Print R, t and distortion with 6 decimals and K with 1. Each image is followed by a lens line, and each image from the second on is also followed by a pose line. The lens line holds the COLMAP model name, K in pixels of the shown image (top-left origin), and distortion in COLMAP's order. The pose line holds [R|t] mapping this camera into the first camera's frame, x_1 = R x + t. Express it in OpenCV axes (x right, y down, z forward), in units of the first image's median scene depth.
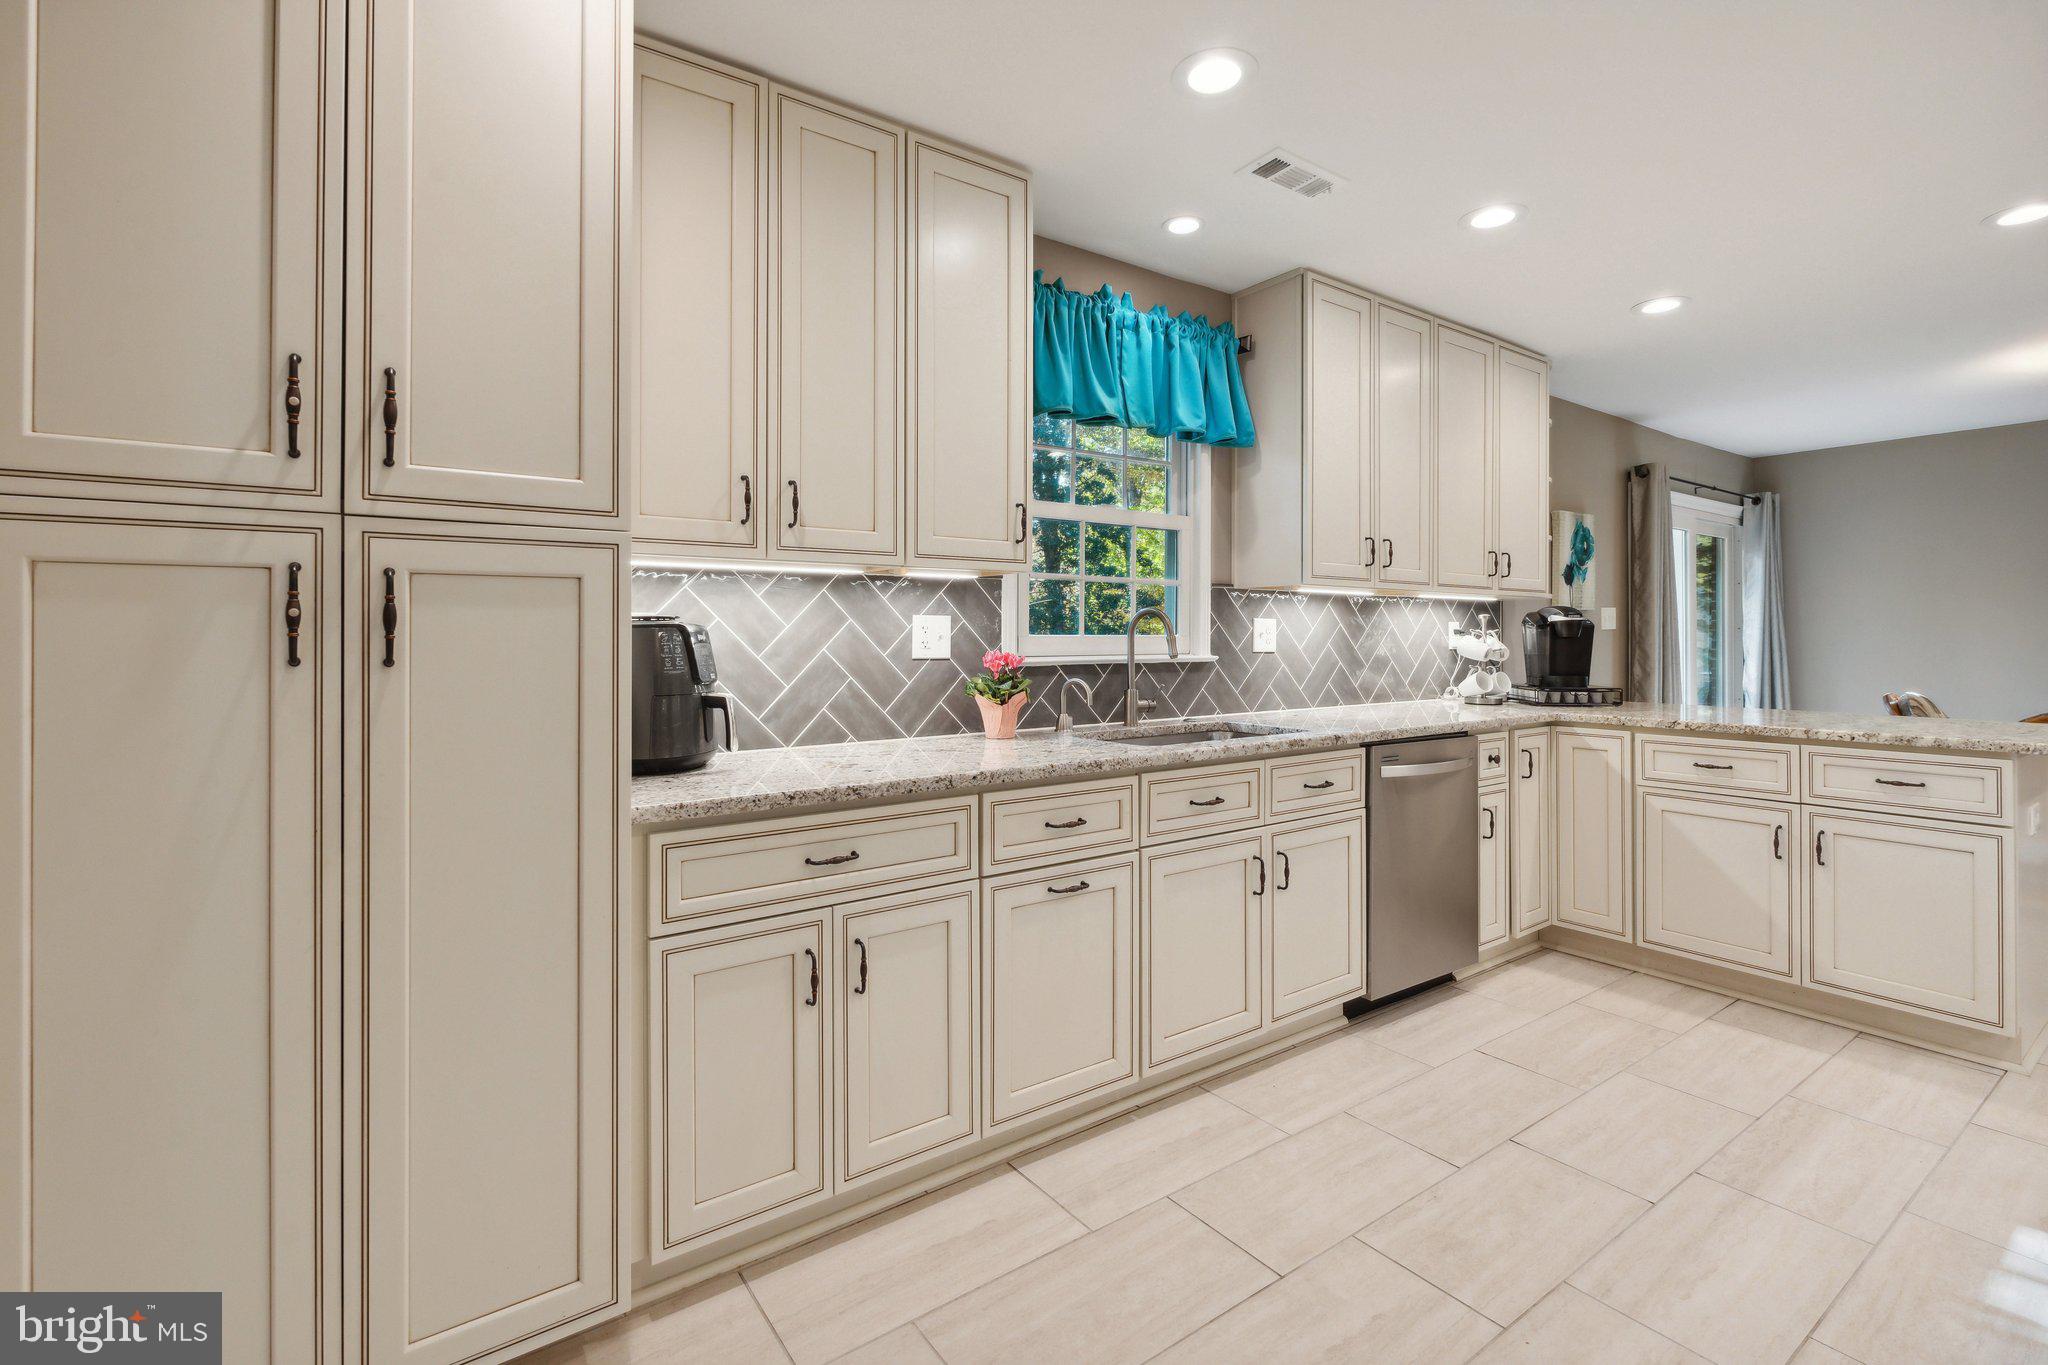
lens RADIAL K [[925.7, 0, 1029.5], [0, 925.7, 625.5], [0, 0, 1]] dist [-0.000289, 0.000138]
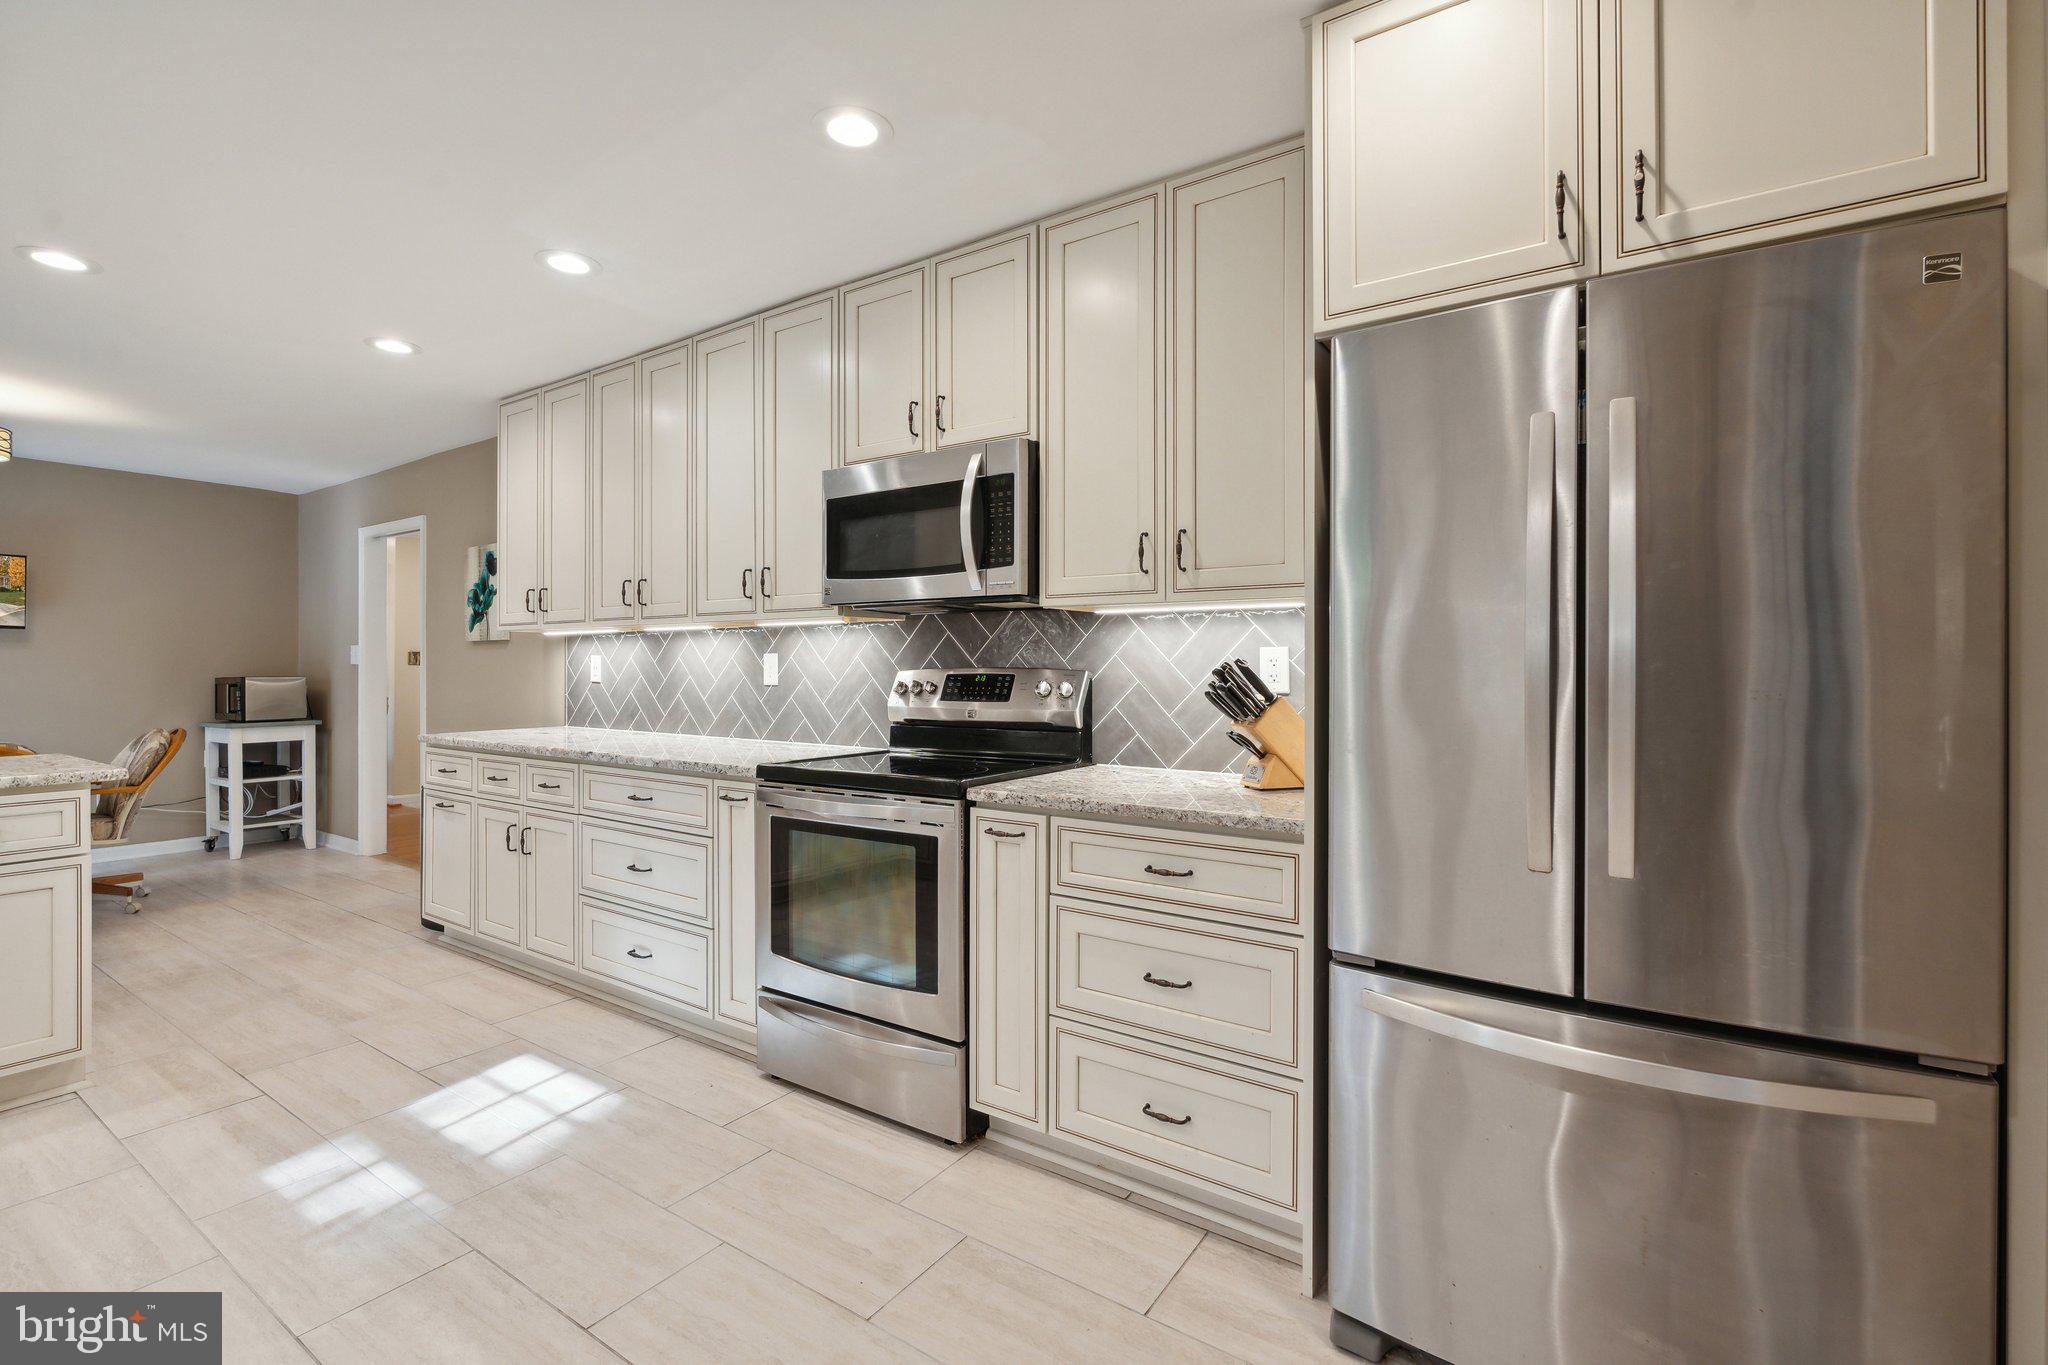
lens RADIAL K [[914.8, 0, 1011.9], [0, 914.8, 658.7], [0, 0, 1]] dist [-0.000738, -0.000268]
pose [[-0.342196, 0.007485, 0.939599, -0.231355], [-0.008099, 0.999908, -0.010915, 0.001579], [-0.939594, -0.011345, -0.342104, 0.335015]]
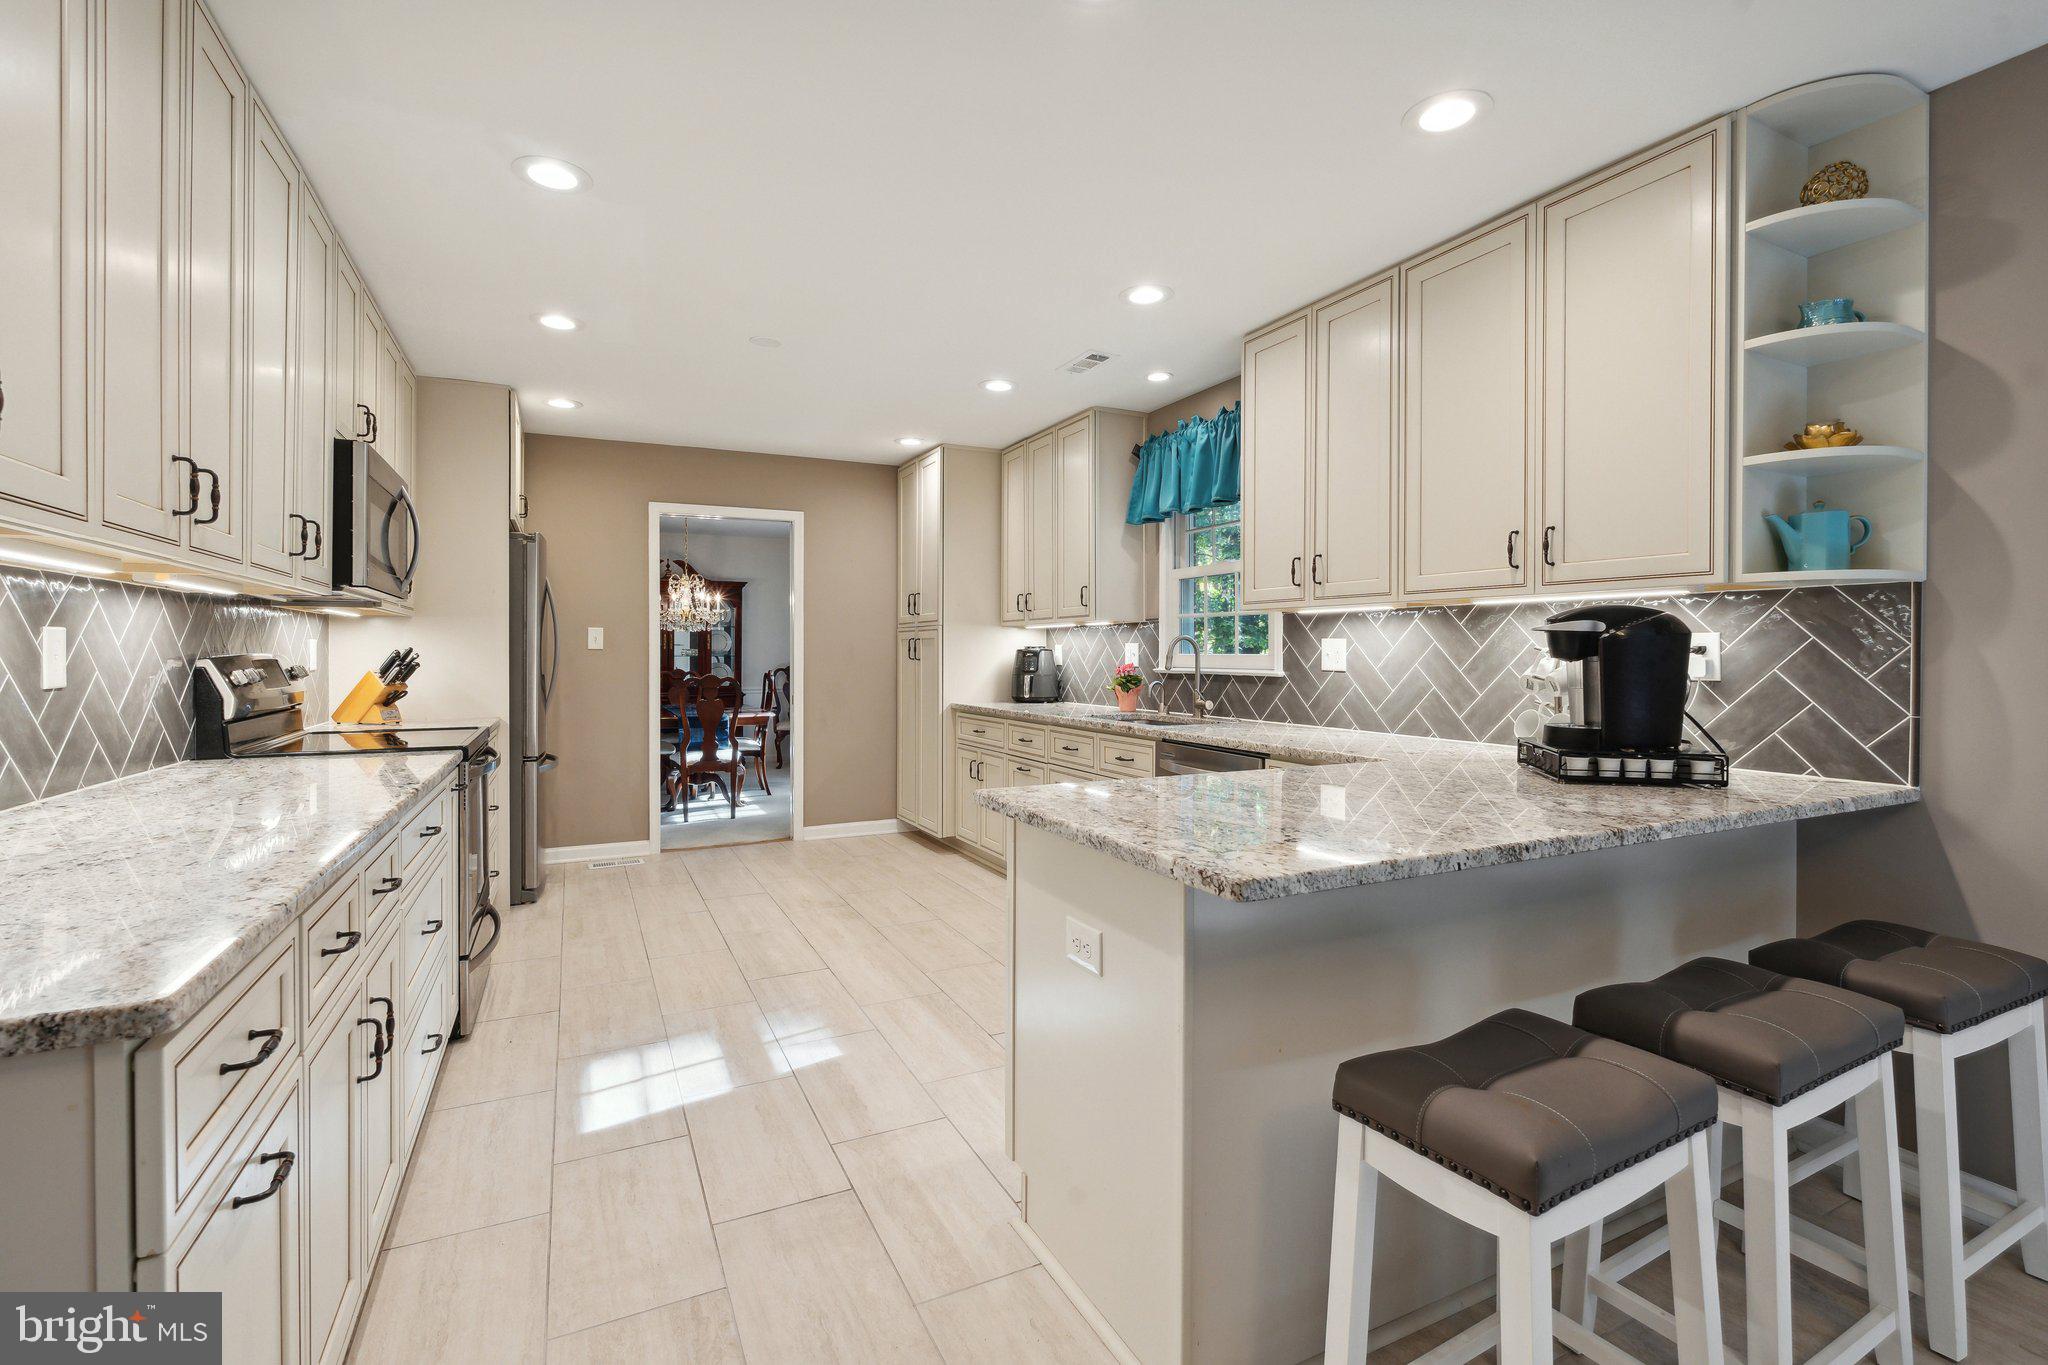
lens RADIAL K [[914.8, 0, 1011.9], [0, 914.8, 658.7], [0, 0, 1]] dist [-0.000738, -0.000268]
pose [[-0.167330, 0.007378, -0.985873, 1.632663], [0.007682, 0.999951, 0.006180, 0.007334], [0.985871, -0.006540, -0.167379, 1.006424]]
